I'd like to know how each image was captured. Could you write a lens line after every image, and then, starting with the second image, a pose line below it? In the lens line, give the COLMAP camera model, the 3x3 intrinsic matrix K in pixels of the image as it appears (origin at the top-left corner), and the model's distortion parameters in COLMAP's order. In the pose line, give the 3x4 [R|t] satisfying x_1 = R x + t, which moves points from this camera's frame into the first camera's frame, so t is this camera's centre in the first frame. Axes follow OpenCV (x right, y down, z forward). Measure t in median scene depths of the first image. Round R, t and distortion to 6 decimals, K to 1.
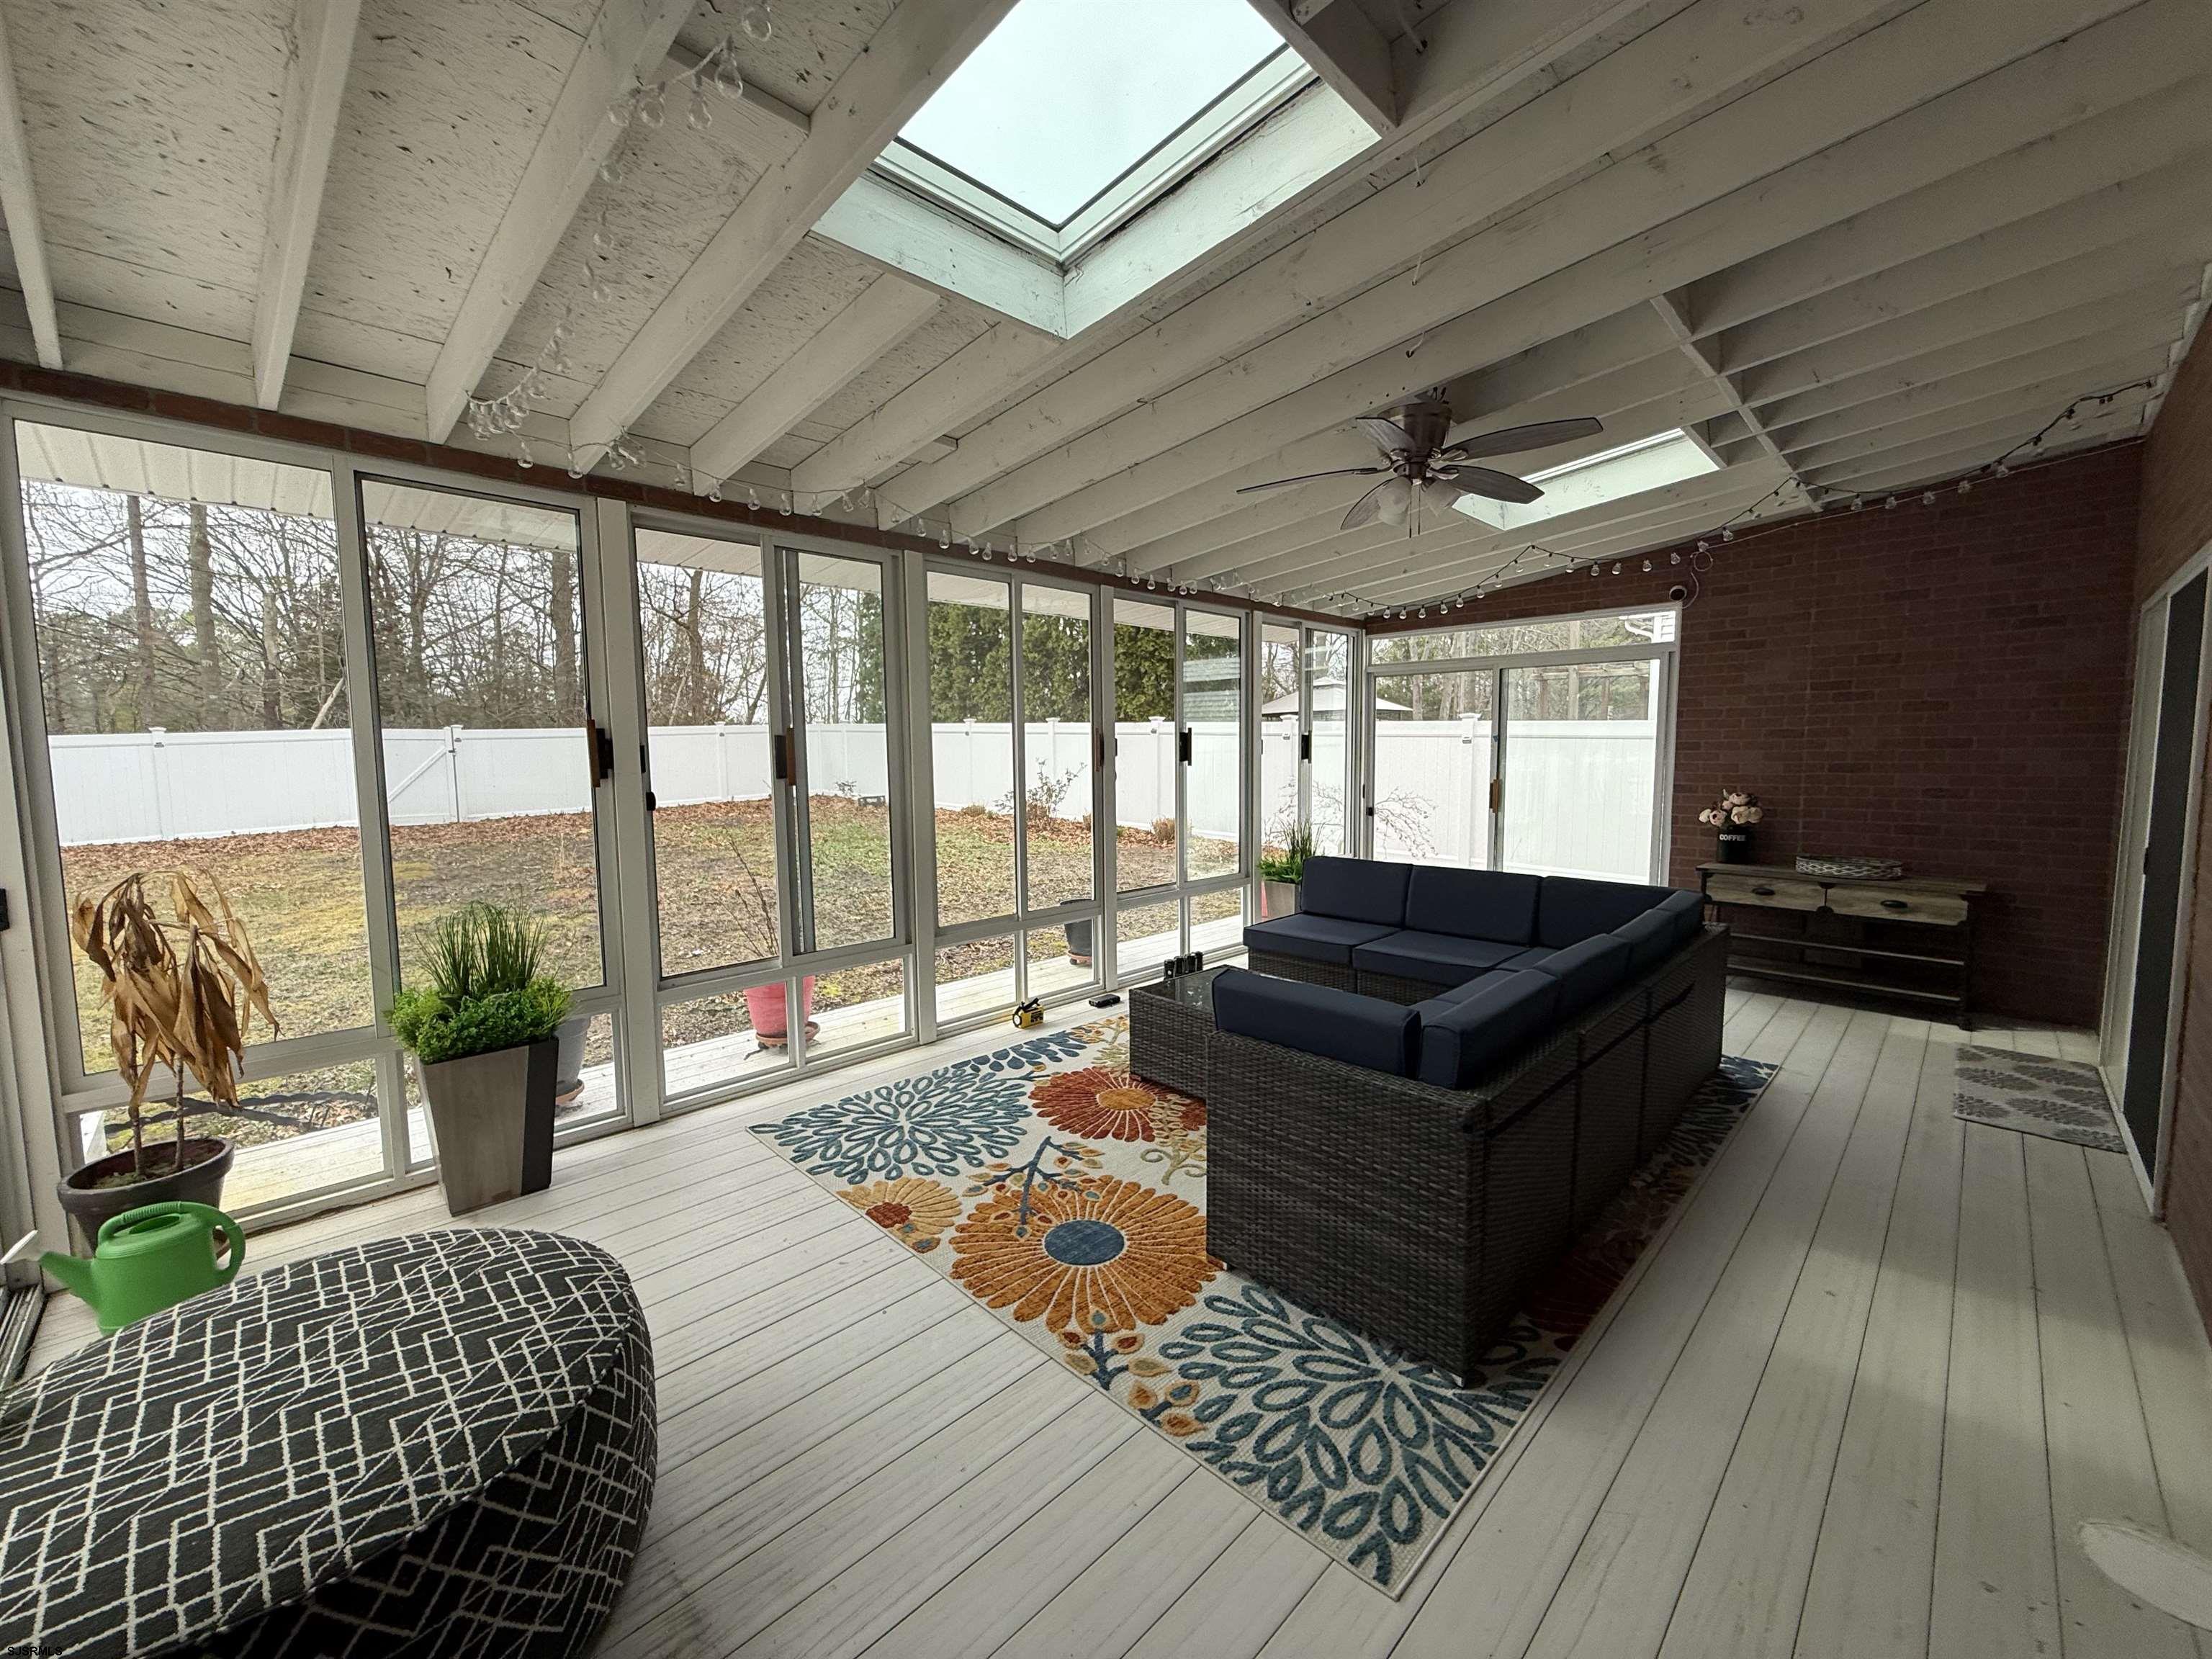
lens RADIAL K [[894.8, 0, 1106.0], [0, 894.8, 829.5], [0, 0, 1]] dist [0.001416, 0.000196]
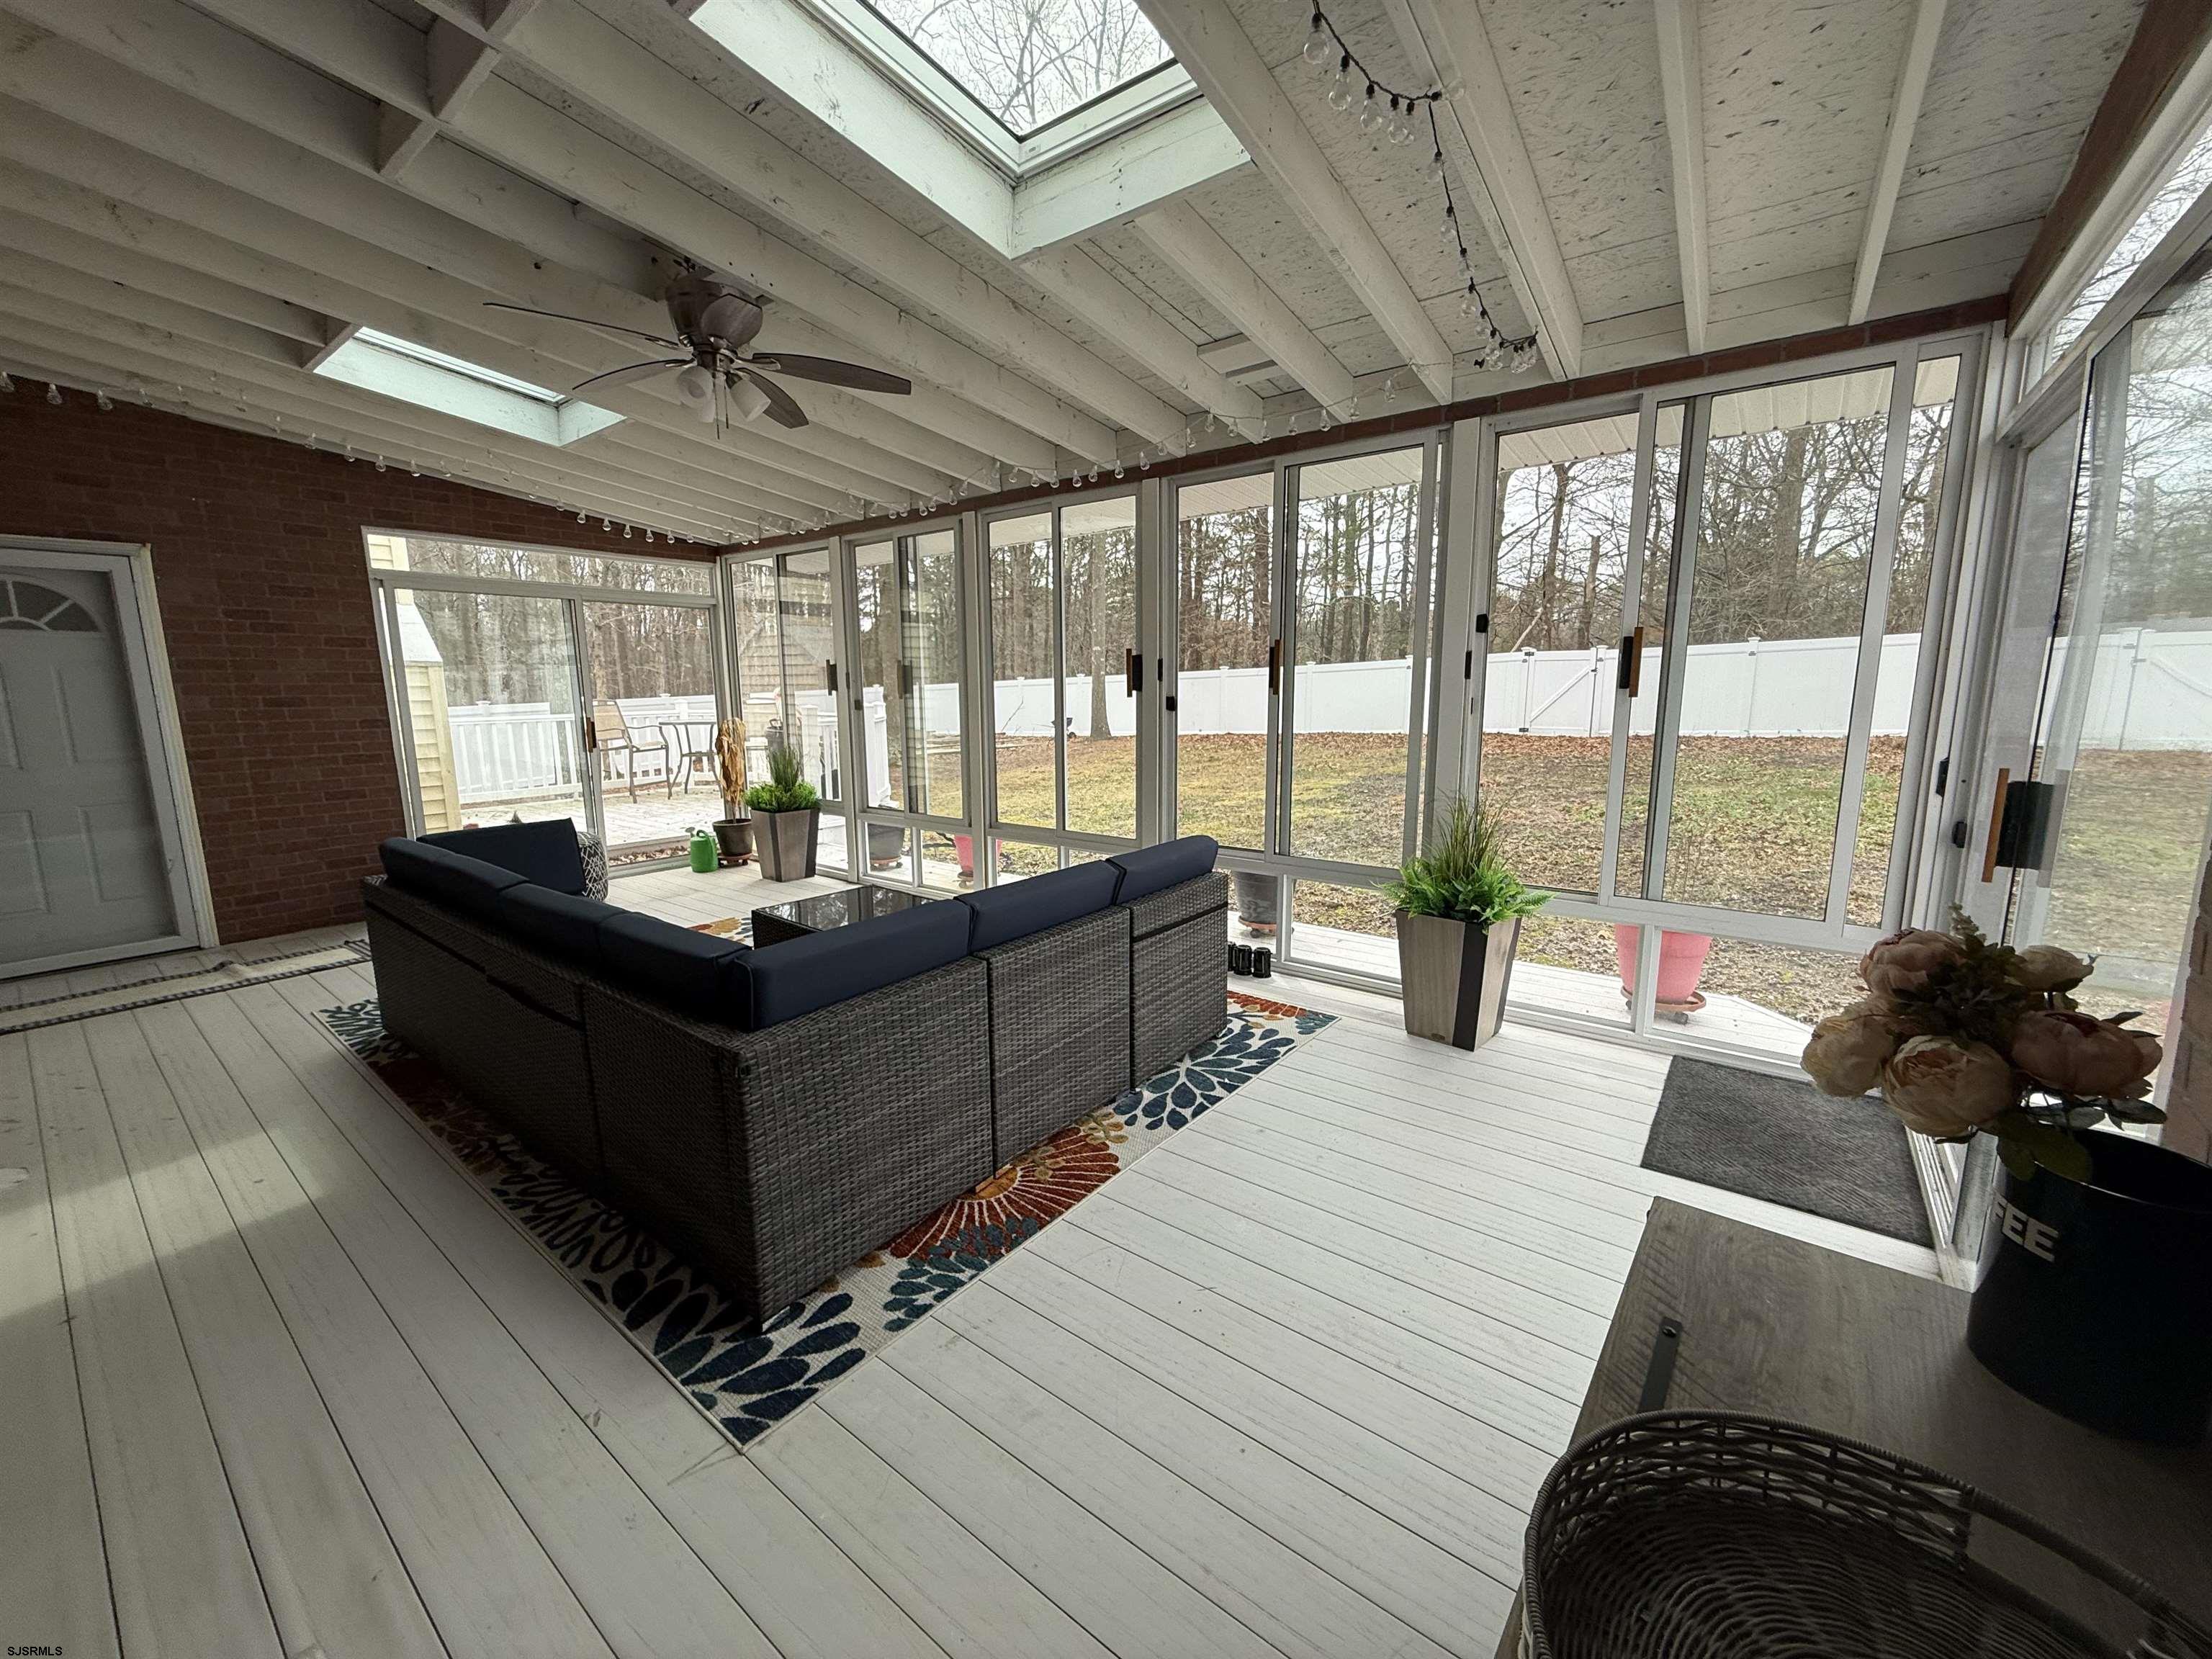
lens RADIAL K [[894.8, 0, 1106.0], [0, 894.8, 829.5], [0, 0, 1]] dist [0.001416, 0.000196]
pose [[0.103998, 0.174677, -0.979118, 1.032247], [-0.071510, 0.983222, 0.167814, -0.097333], [0.992003, 0.052565, 0.114744, 1.006600]]
